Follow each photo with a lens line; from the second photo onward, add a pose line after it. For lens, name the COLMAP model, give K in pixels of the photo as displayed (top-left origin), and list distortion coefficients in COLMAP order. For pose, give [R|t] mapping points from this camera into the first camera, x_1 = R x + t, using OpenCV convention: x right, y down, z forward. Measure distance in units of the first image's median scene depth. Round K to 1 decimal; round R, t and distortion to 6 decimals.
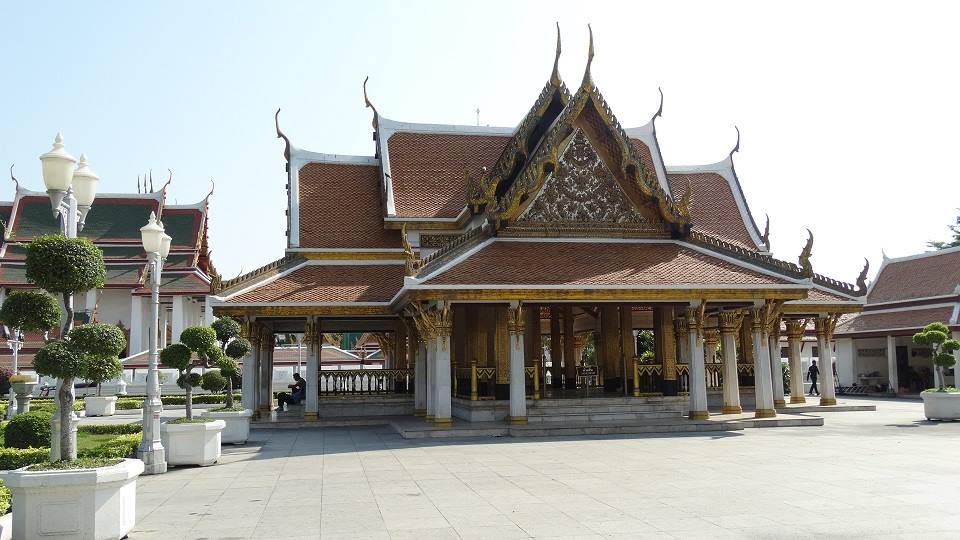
lens RADIAL K [[907.9, 0, 480.0], [0, 907.9, 270.0], [0, 0, 1]] dist [0.001945, 0.001995]
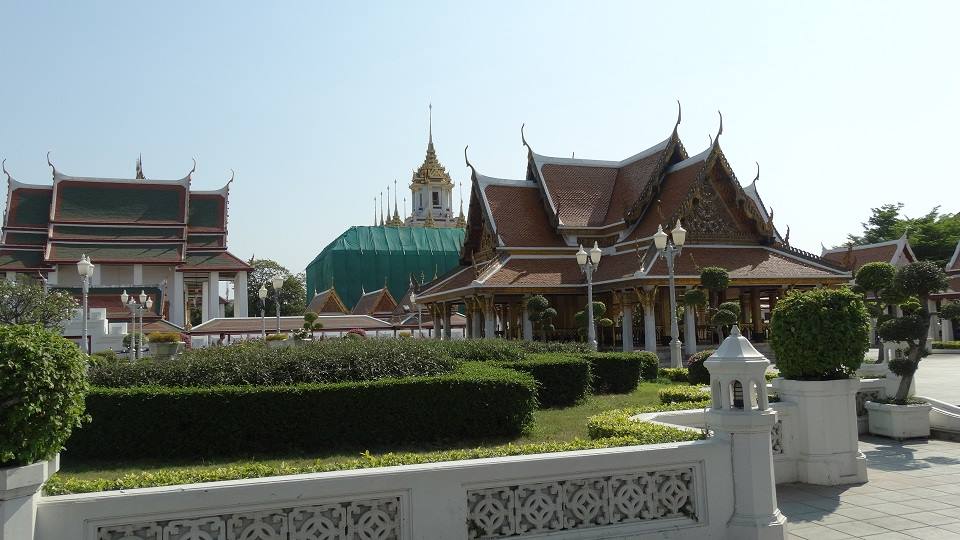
lens RADIAL K [[907.9, 0, 480.0], [0, 907.9, 270.0], [0, 0, 1]] dist [0.001945, 0.001995]
pose [[0.983212, 0.002330, 0.182452, -0.490344], [-0.008610, 0.999397, 0.033634, -0.034892], [-0.182264, -0.034640, 0.982639, -0.419508]]
